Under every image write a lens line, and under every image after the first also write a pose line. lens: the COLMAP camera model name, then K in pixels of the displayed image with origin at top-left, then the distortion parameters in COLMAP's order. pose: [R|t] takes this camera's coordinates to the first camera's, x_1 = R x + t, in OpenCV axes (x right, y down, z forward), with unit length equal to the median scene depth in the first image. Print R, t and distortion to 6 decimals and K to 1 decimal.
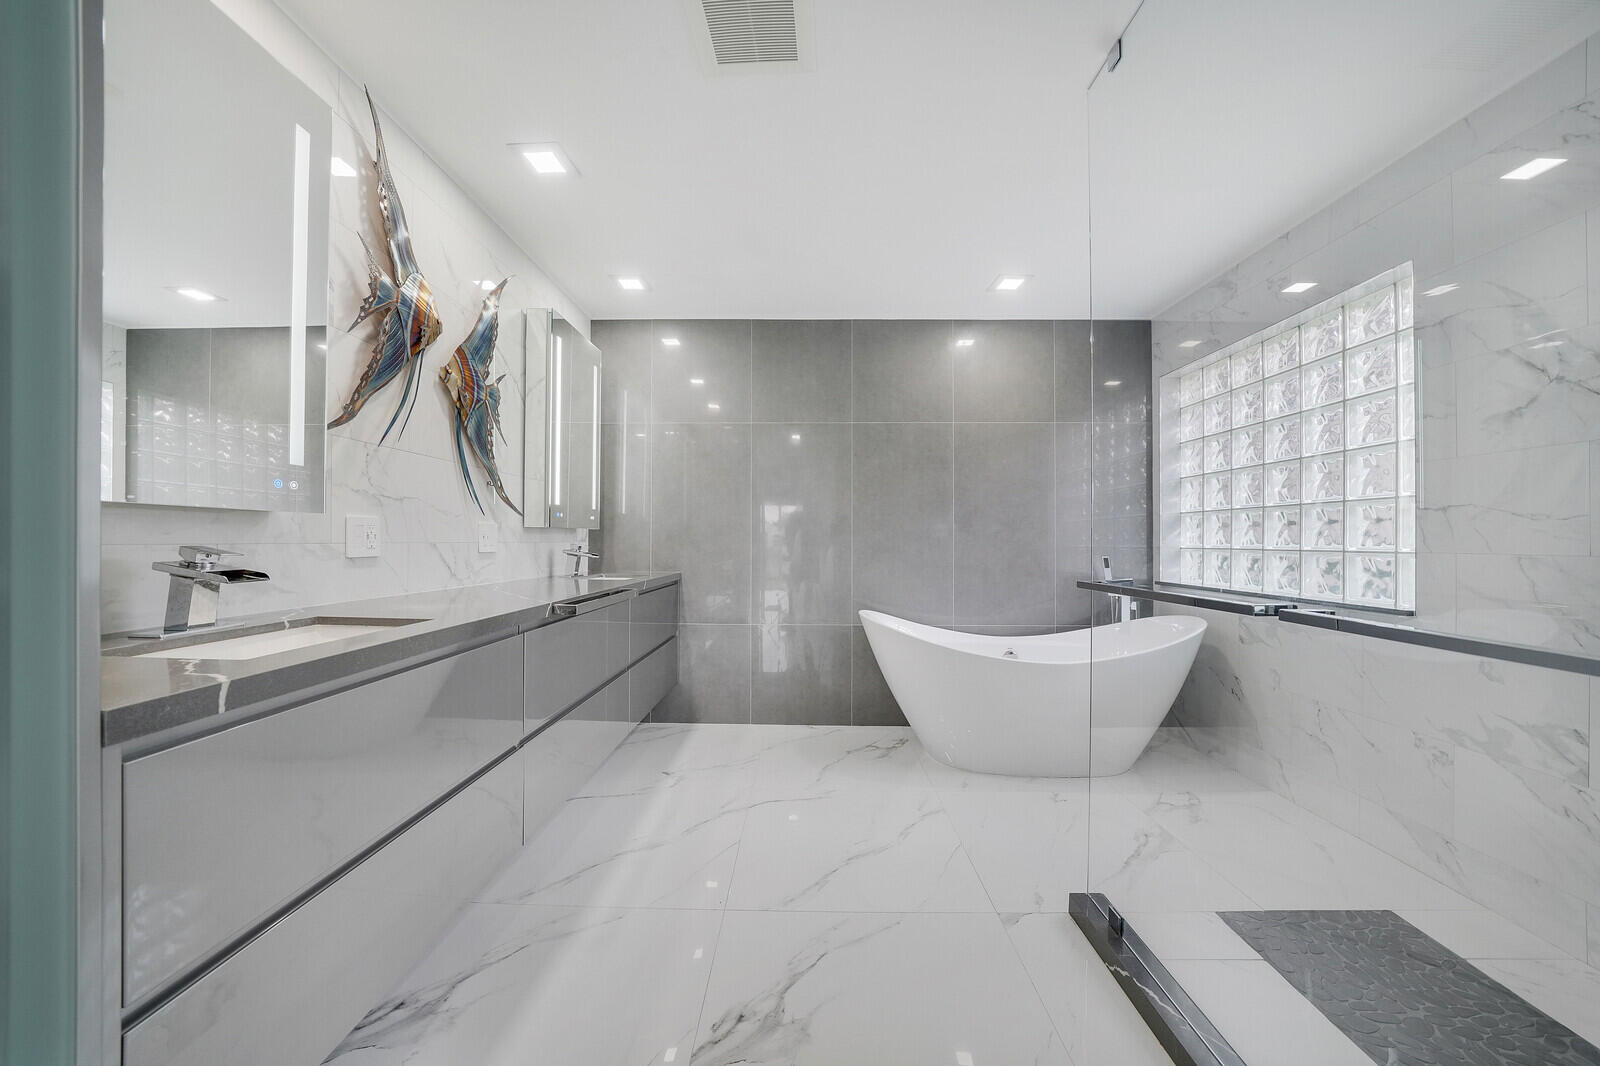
lens RADIAL K [[562.8, 0, 786.3], [0, 562.8, 545.8], [0, 0, 1]] dist [-0.006629, -0.000008]
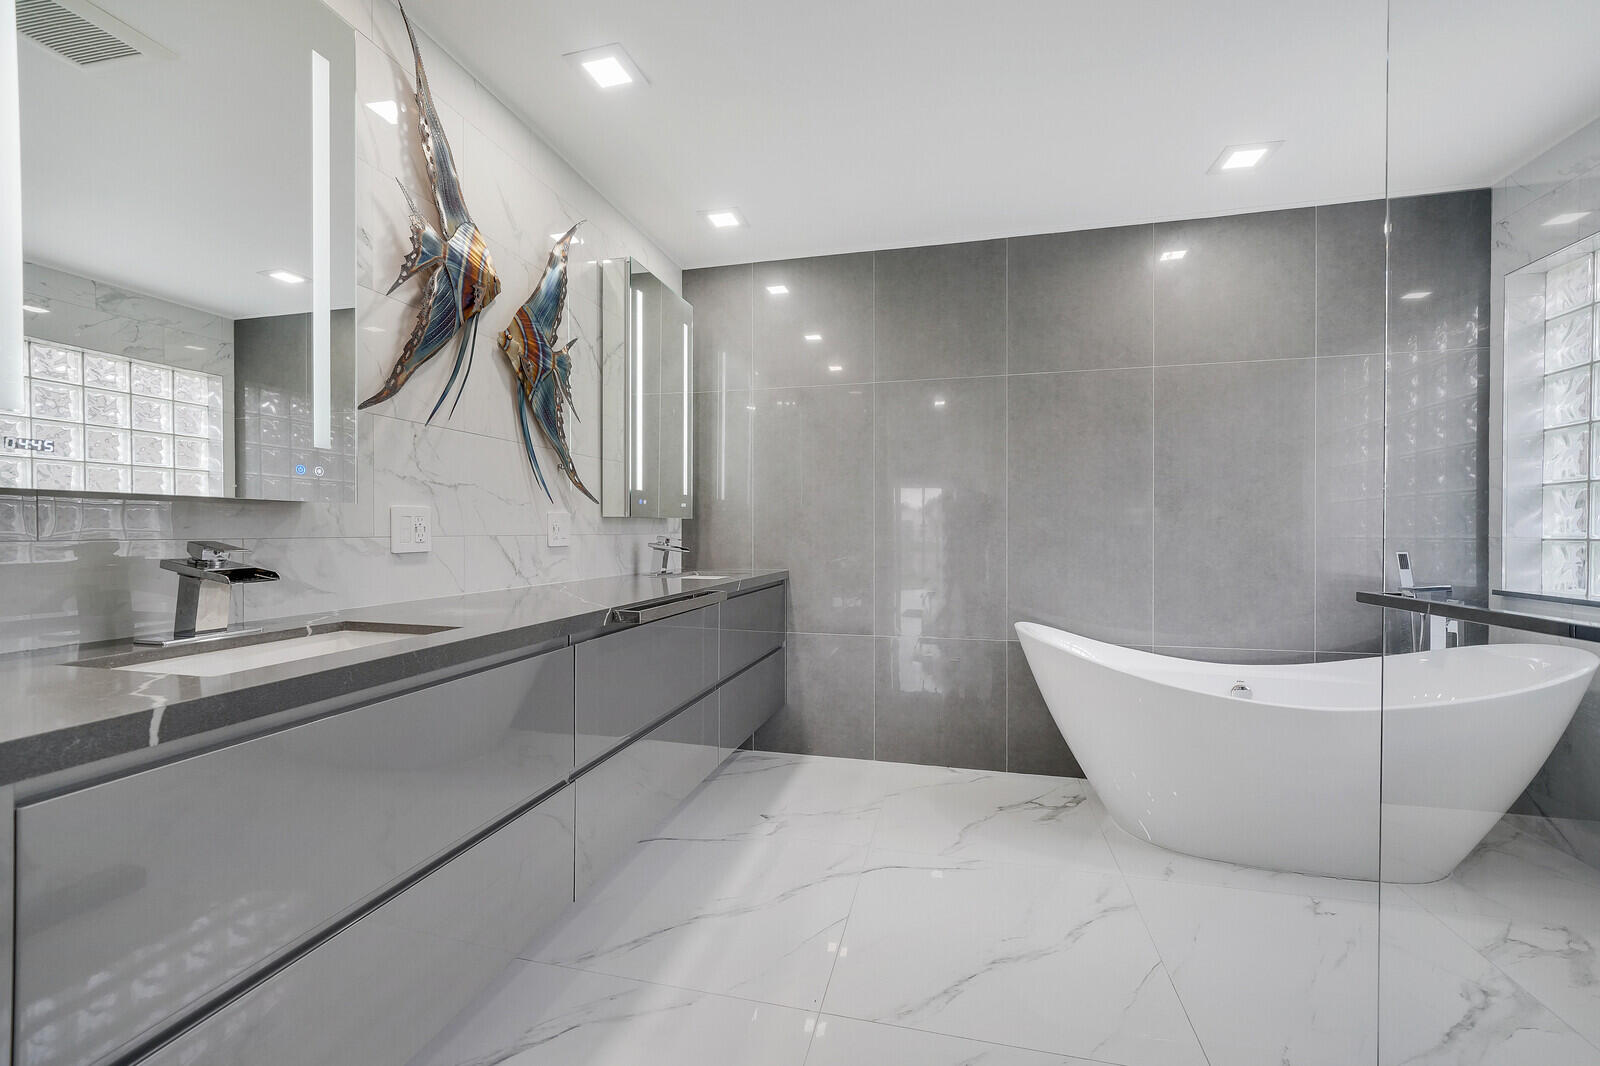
lens RADIAL K [[660.7, 0, 786.6], [0, 660.7, 546.0], [0, 0, 1]] dist [0.005457, 0.000370]
pose [[0.975067, -0.000683, -0.221910, 0.031110], [0.003592, 0.999913, 0.012706, -0.000658], [0.221882, -0.013186, 0.974984, 0.074542]]
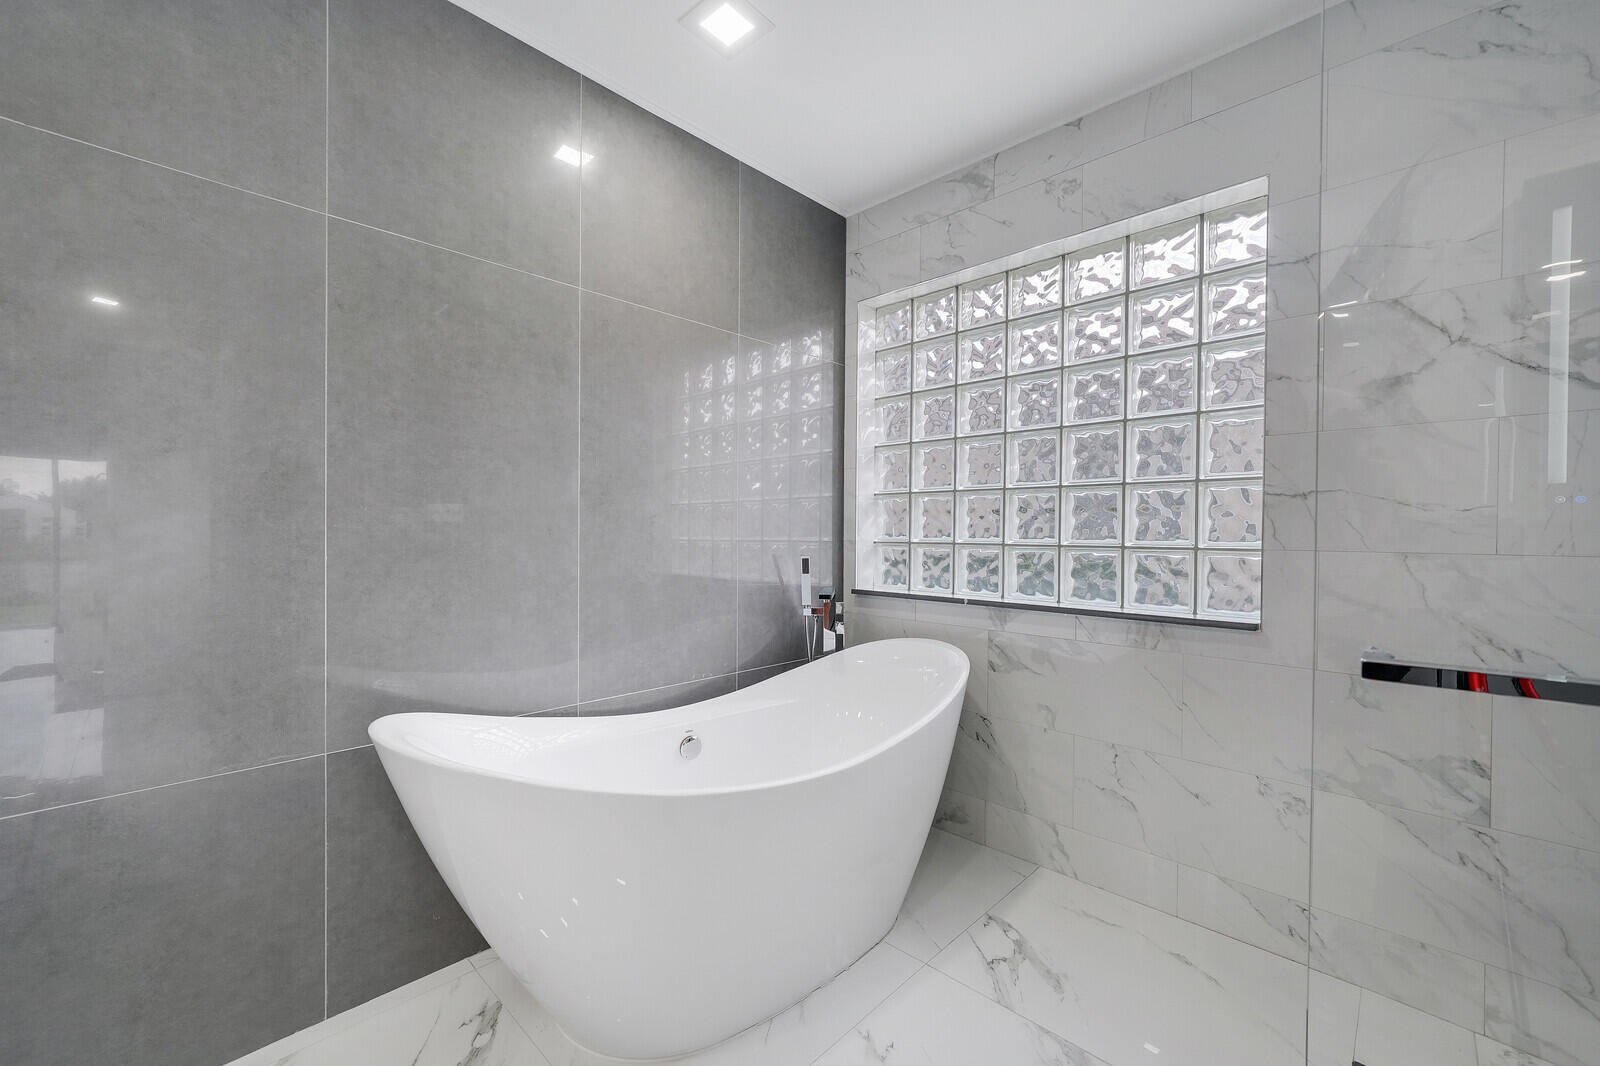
lens RADIAL K [[660.7, 0, 815.4], [0, 660.7, 537.3], [0, 0, 1]] dist [0.005457, 0.000370]
pose [[0.664830, -0.003252, 0.746988, 0.003700], [0.001247, 0.999994, 0.003243, -0.006235], [-0.746994, -0.001224, 0.664830, 0.580518]]
